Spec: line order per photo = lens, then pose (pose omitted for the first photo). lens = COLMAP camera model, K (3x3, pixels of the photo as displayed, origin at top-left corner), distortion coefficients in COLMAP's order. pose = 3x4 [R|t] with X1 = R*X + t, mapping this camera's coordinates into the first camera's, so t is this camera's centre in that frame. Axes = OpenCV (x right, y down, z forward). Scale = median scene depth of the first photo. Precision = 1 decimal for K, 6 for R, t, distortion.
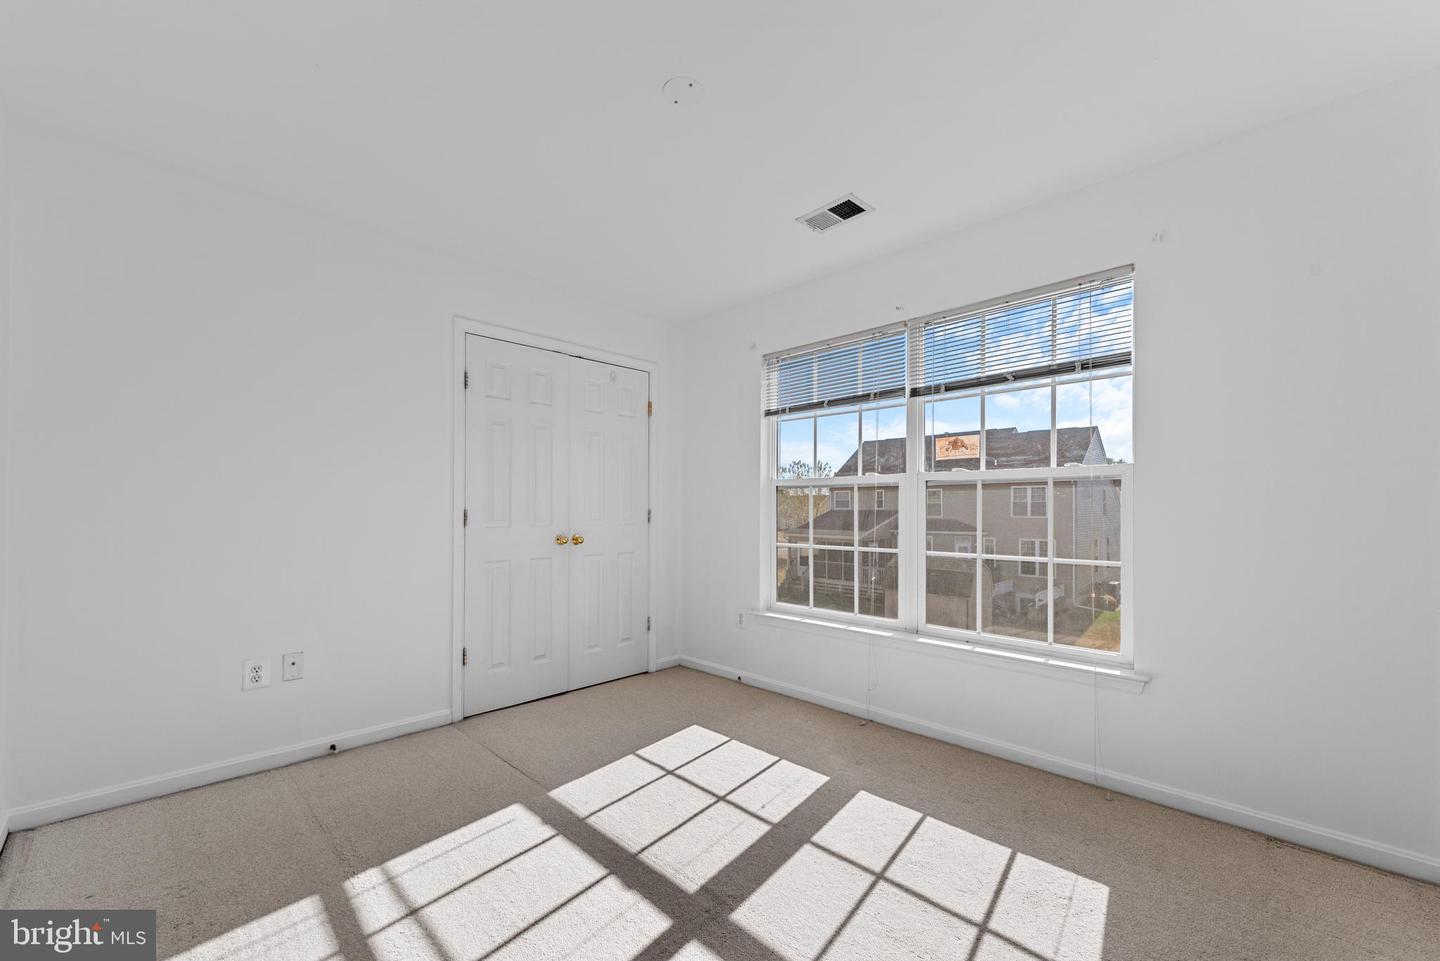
lens RADIAL K [[575.9, 0, 720.6], [0, 575.9, 484.4], [0, 0, 1]] dist [0.000687, 0.000031]
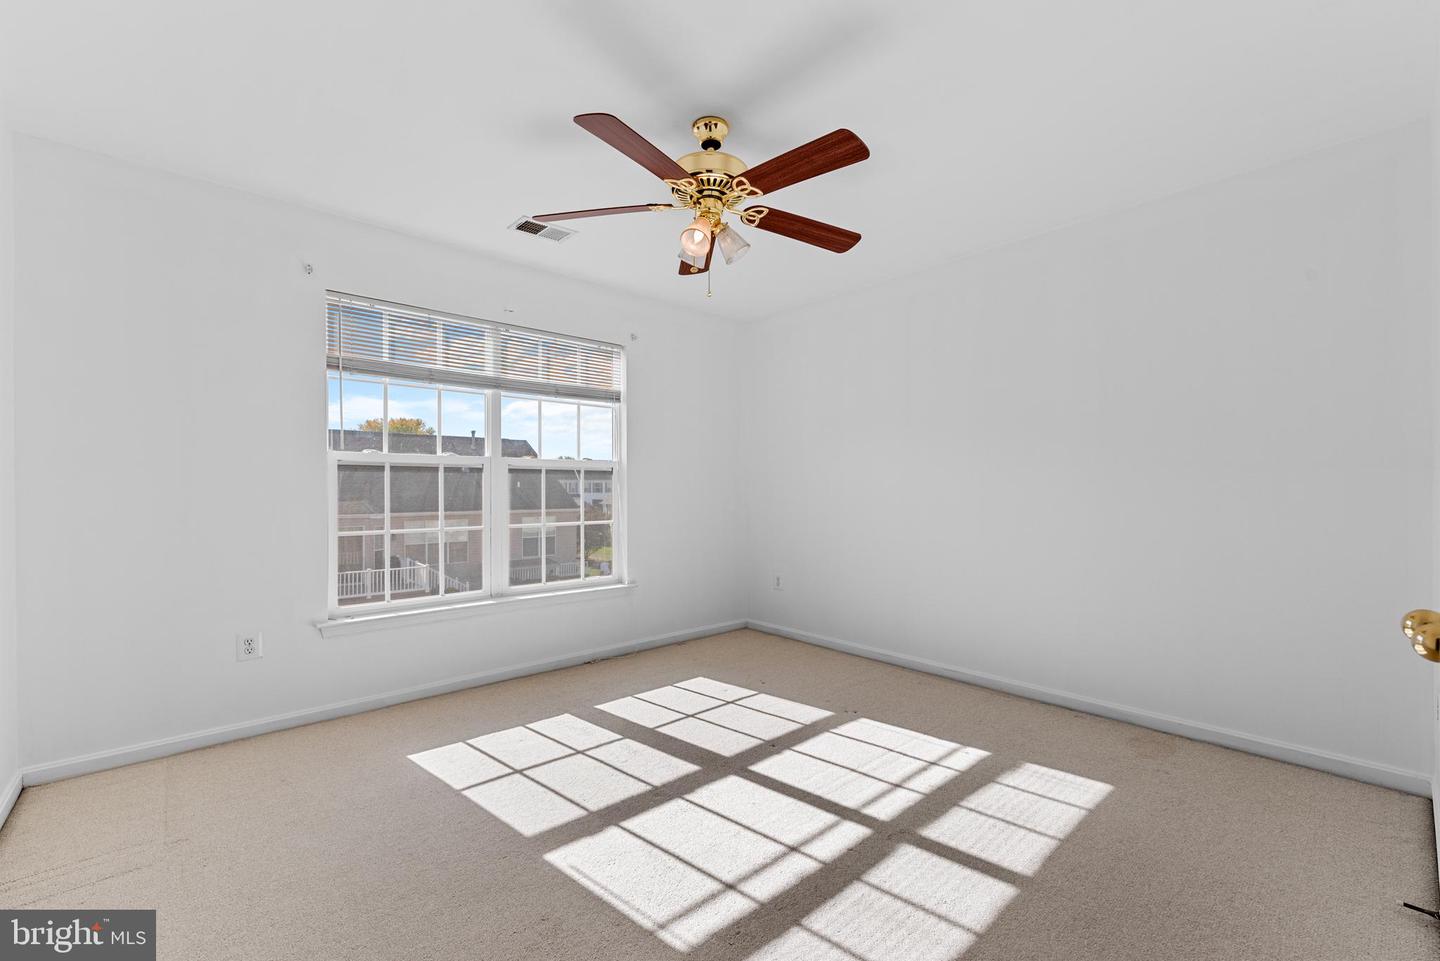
lens RADIAL K [[605.4, 0, 712.8], [0, 605.4, 489.1], [0, 0, 1]] dist [-0.001310, -0.000163]
pose [[0.044960, -0.011531, 0.998922, -0.946386], [-0.050470, 0.998630, 0.013799, 0.006179], [-0.997713, -0.051036, 0.044317, 0.594198]]
